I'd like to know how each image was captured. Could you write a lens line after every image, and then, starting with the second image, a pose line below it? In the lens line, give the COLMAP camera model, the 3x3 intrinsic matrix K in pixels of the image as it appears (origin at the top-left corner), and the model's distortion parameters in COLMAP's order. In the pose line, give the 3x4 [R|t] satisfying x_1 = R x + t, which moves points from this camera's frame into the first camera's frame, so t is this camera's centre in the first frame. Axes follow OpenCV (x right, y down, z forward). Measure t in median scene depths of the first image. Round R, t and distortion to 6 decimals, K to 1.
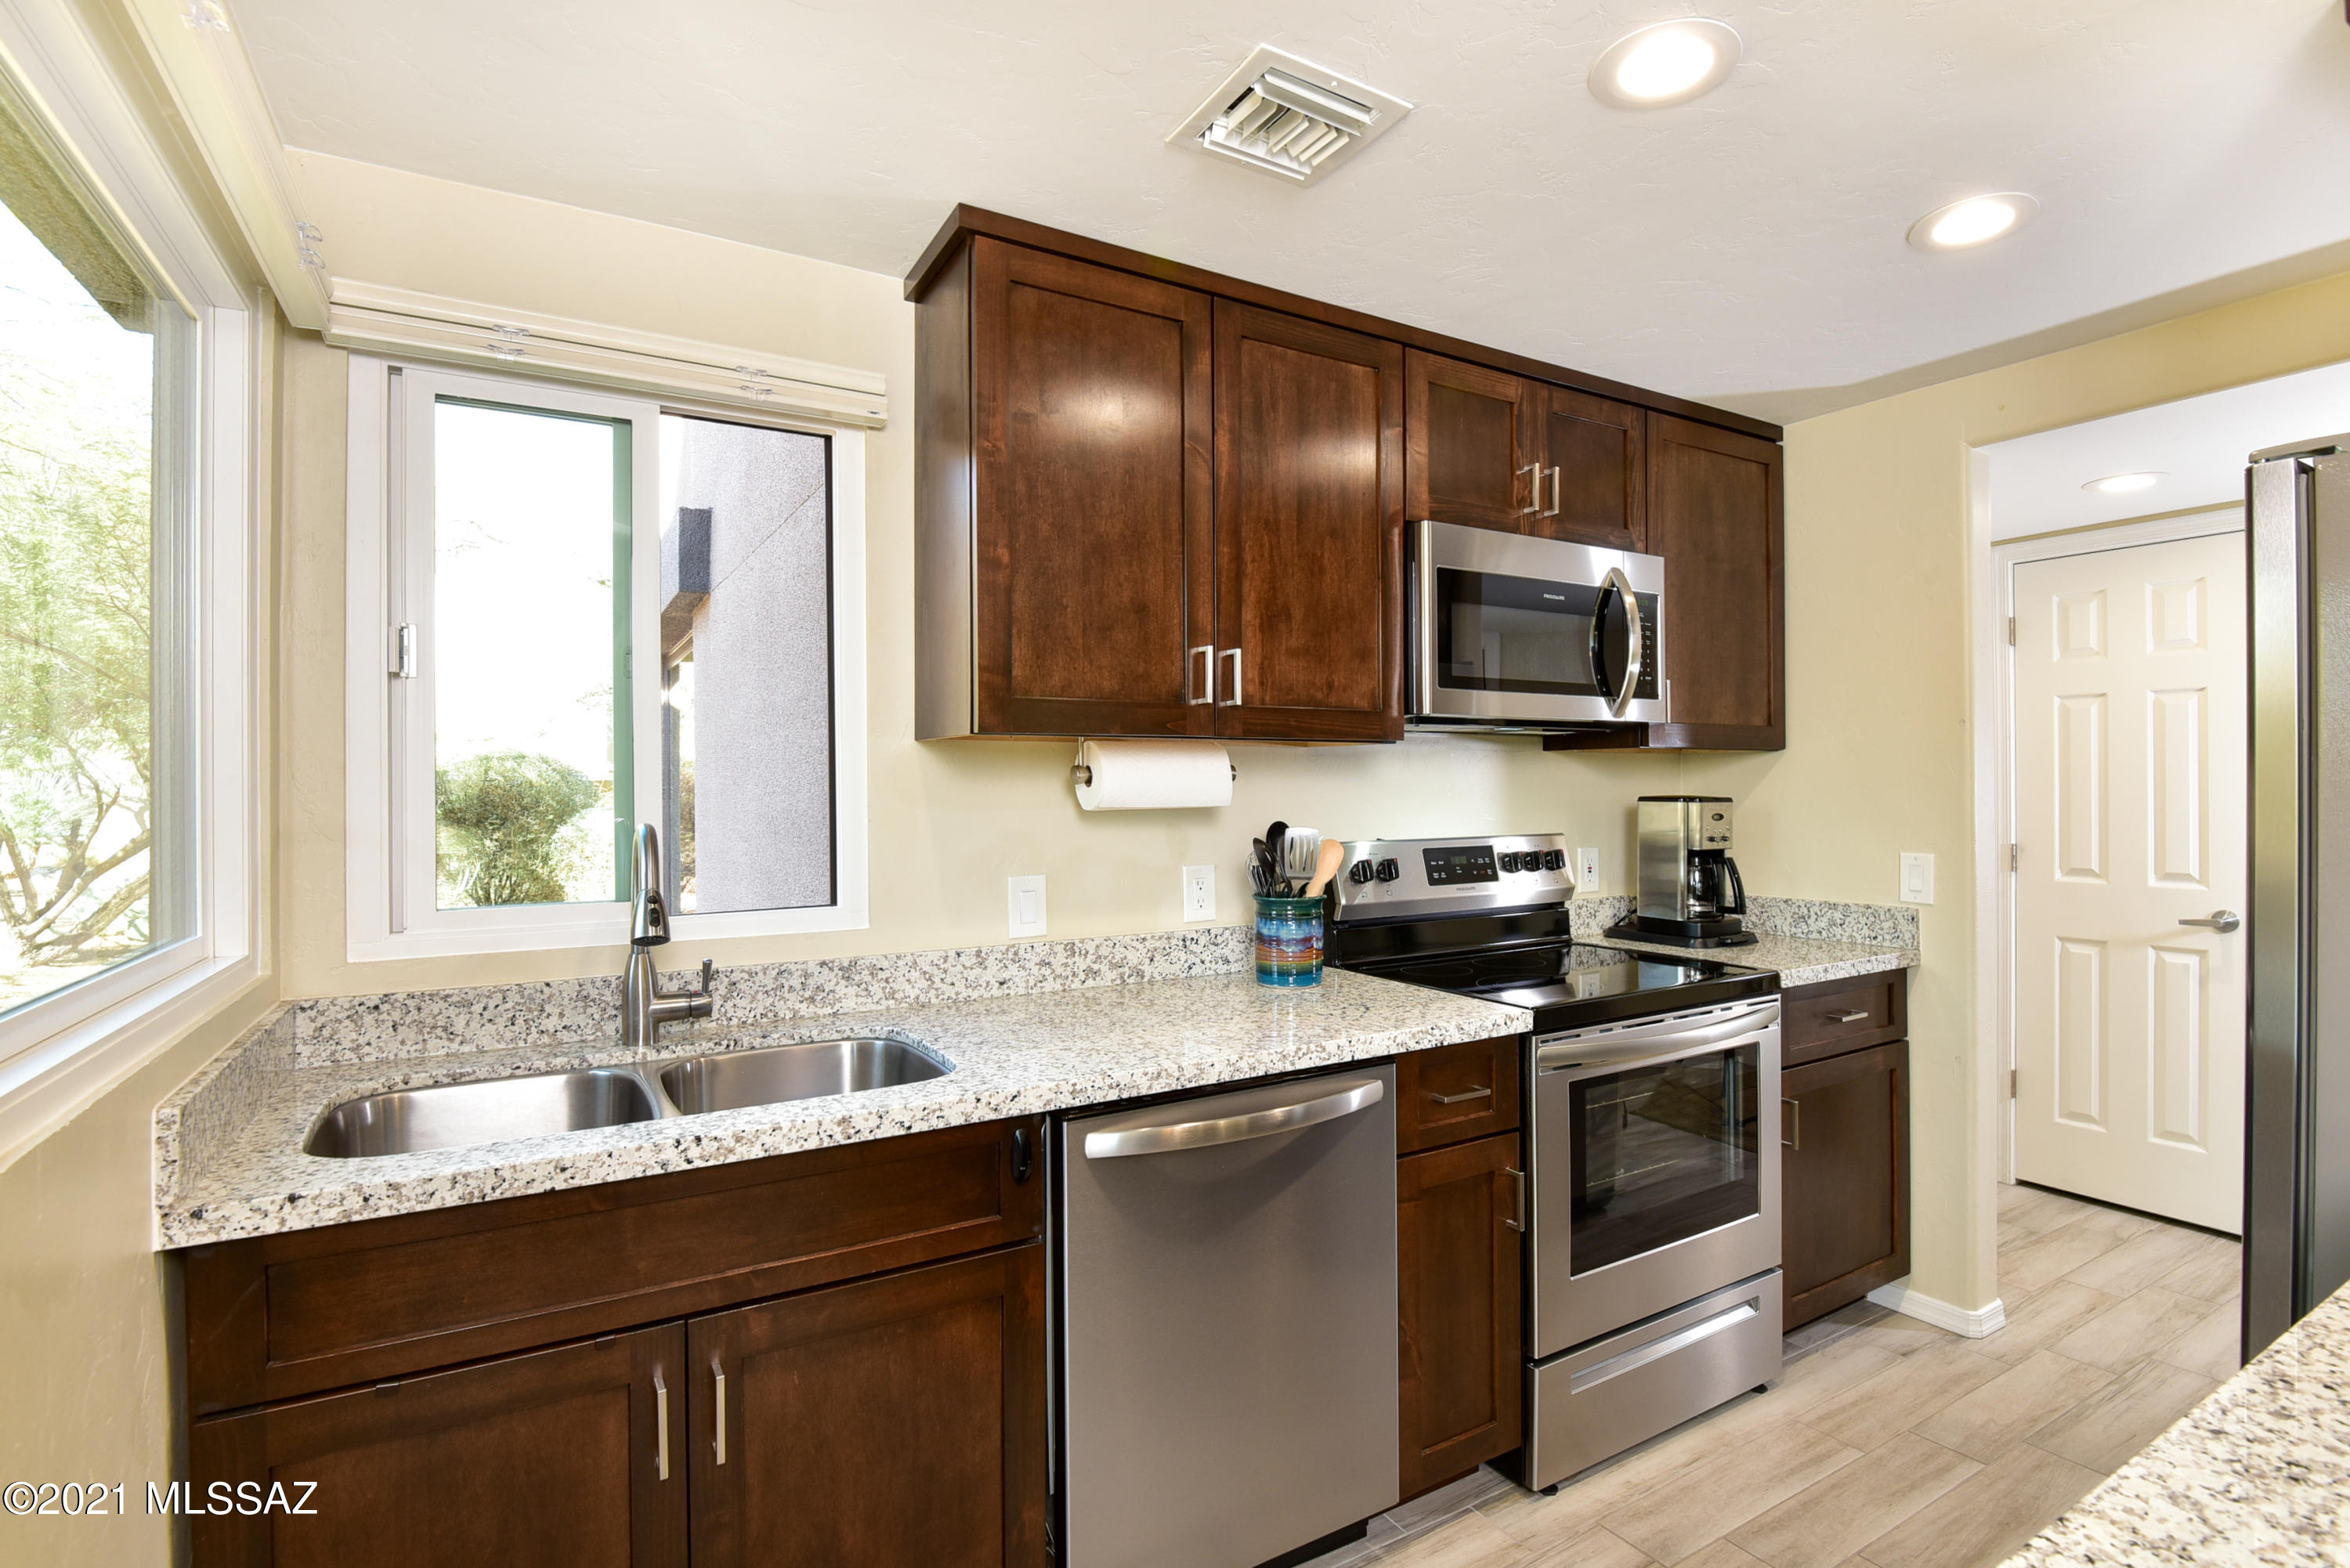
lens RADIAL K [[1118.5, 0, 1243.0], [0, 1118.5, 778.5], [0, 0, 1]] dist [0.000997, -0.007936]
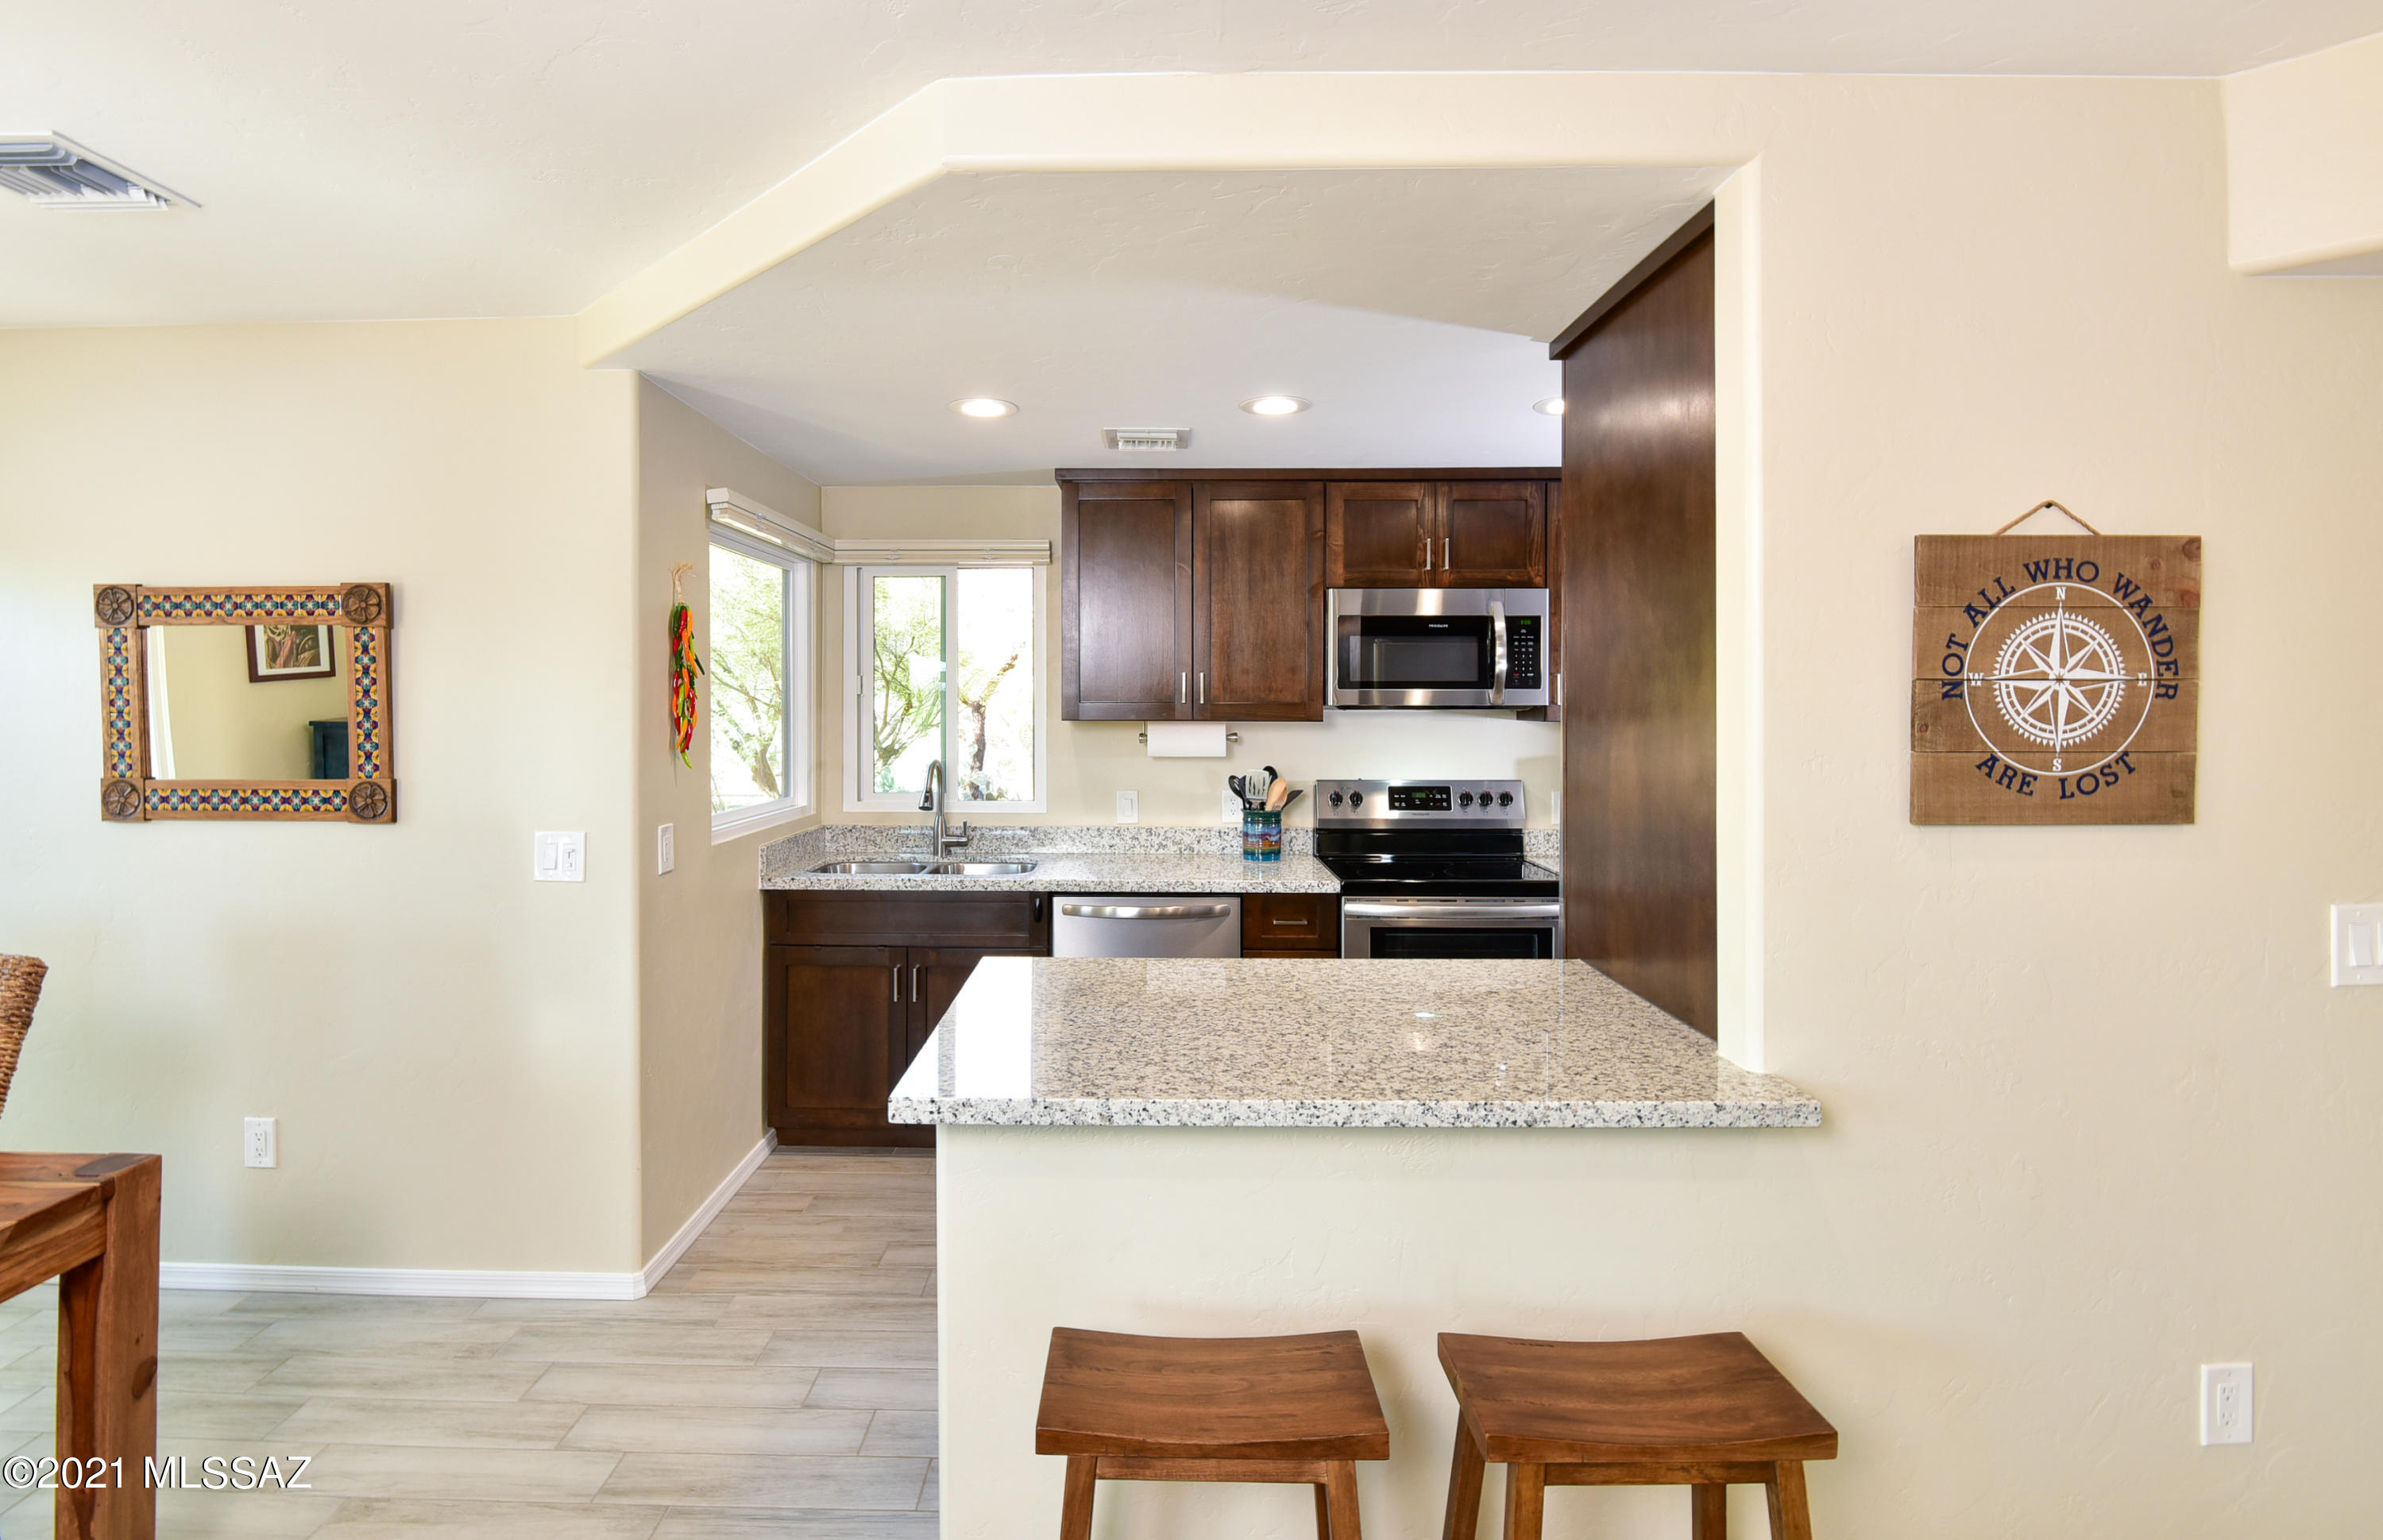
lens RADIAL K [[1128.8, 0, 1156.6], [0, 1128.8, 709.9], [0, 0, 1]] dist [-0.005605, -0.000708]
pose [[0.840089, 0.006807, -0.542406, 0.874935], [-0.001292, 0.999944, 0.010548, -0.069091], [0.542447, -0.008160, 0.840051, -0.563515]]
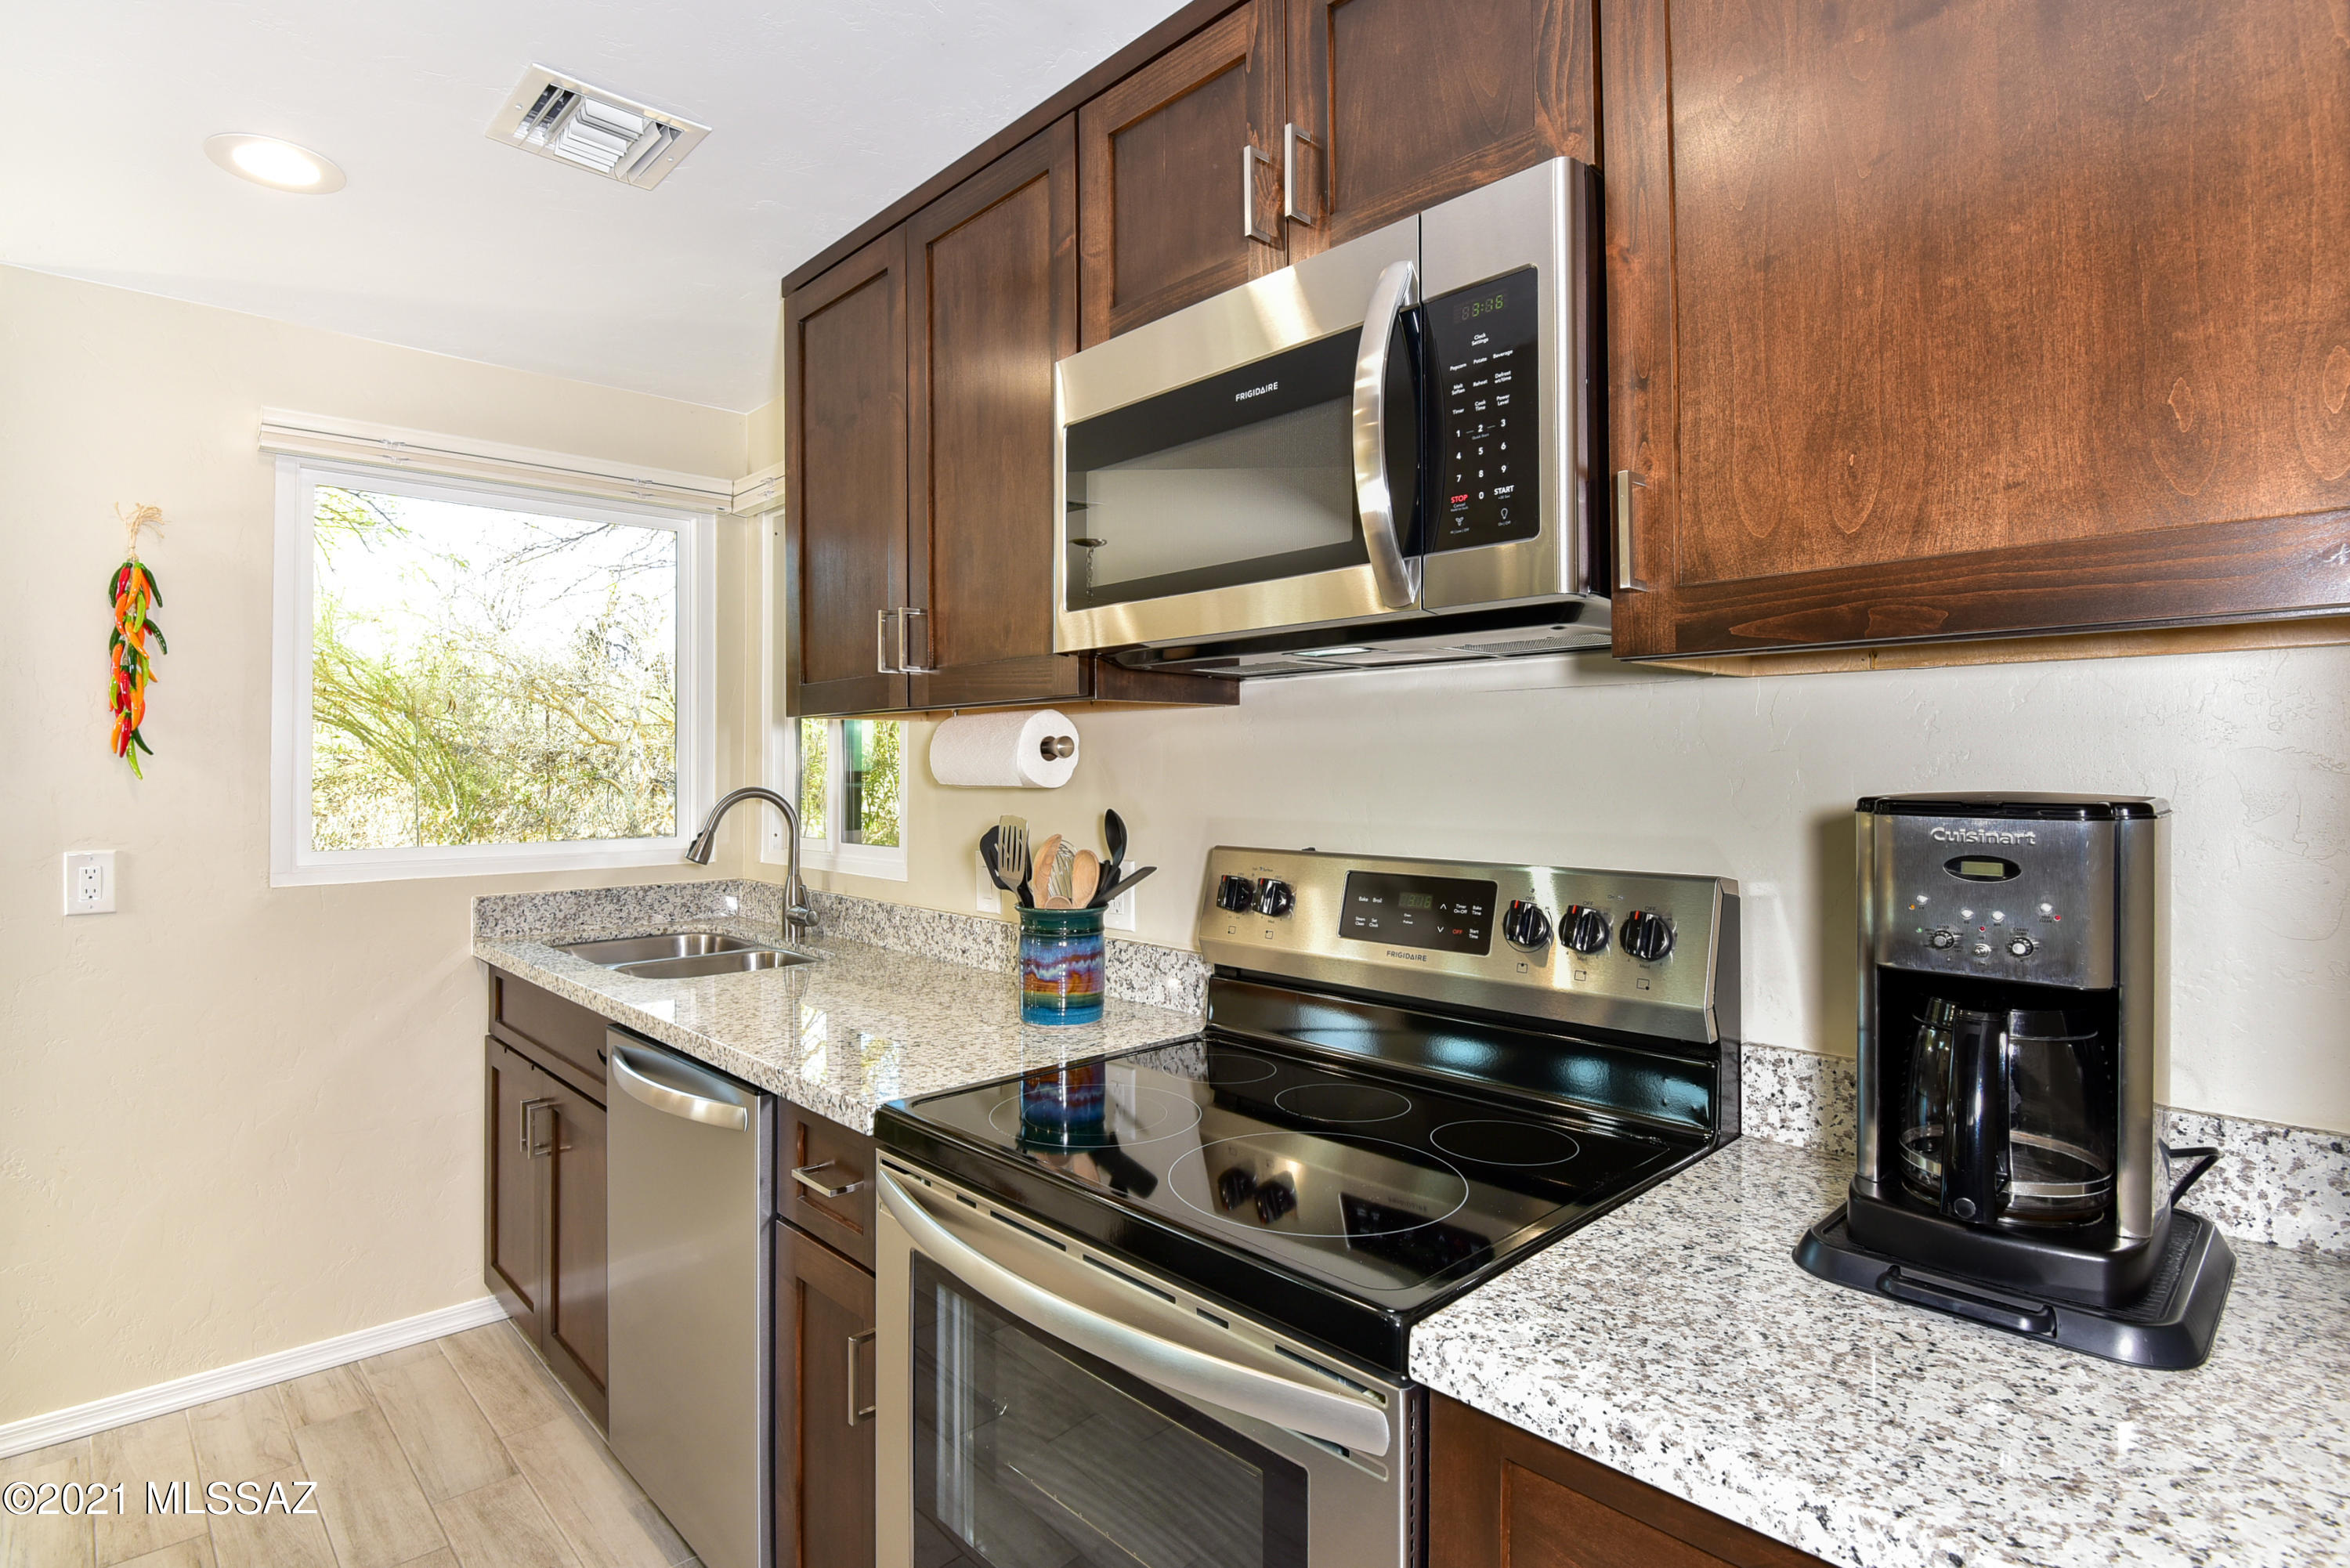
lens RADIAL K [[1182.8, 0, 1161.0], [0, 1182.8, 762.2], [0, 0, 1]] dist [0.000383, -0.011322]
pose [[0.197356, -0.002961, -0.980327, 0.880228], [0.004417, 0.999988, -0.002131, 0.008876], [0.980322, -0.003910, 0.197366, 0.938013]]
